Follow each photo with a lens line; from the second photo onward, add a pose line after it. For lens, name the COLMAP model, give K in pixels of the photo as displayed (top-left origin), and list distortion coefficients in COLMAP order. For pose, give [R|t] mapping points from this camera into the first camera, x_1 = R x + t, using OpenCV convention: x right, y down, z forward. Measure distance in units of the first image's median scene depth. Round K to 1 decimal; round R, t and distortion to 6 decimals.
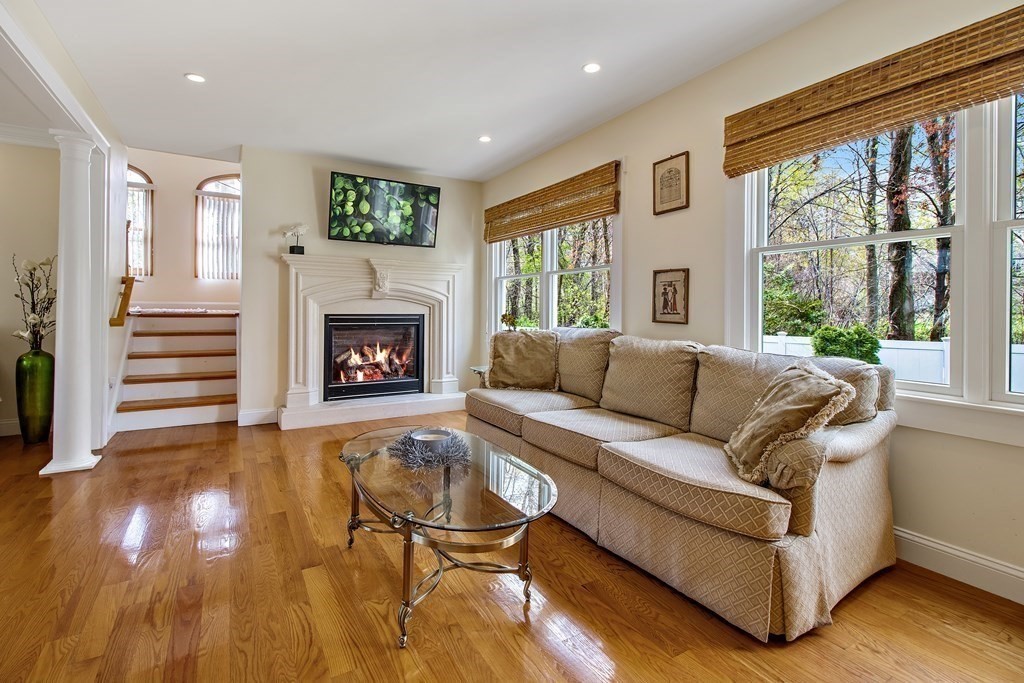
lens RADIAL K [[470.3, 0, 519.7], [0, 470.3, 294.7], [0, 0, 1]] dist [0.020207, -0.003414]
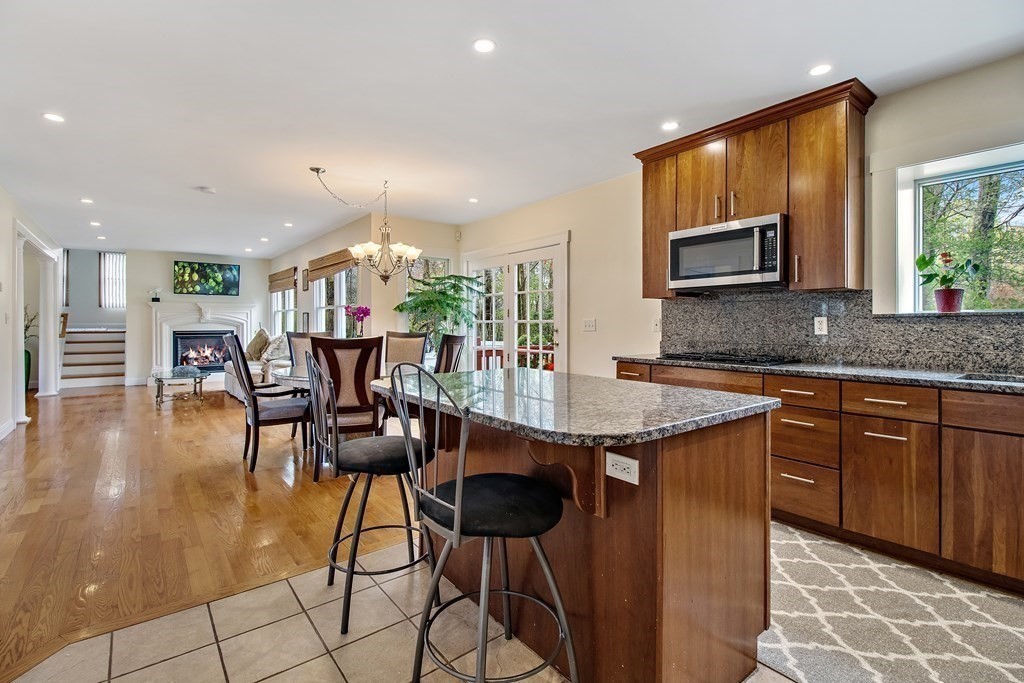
lens RADIAL K [[470.3, 0, 513.2], [0, 470.3, 309.2], [0, 0, 1]] dist [0.020207, -0.003414]
pose [[0.992980, -0.003819, 0.118222, 0.757814], [0.003276, 0.999983, 0.004786, -0.054367], [-0.118238, -0.004365, 0.992976, -1.130171]]
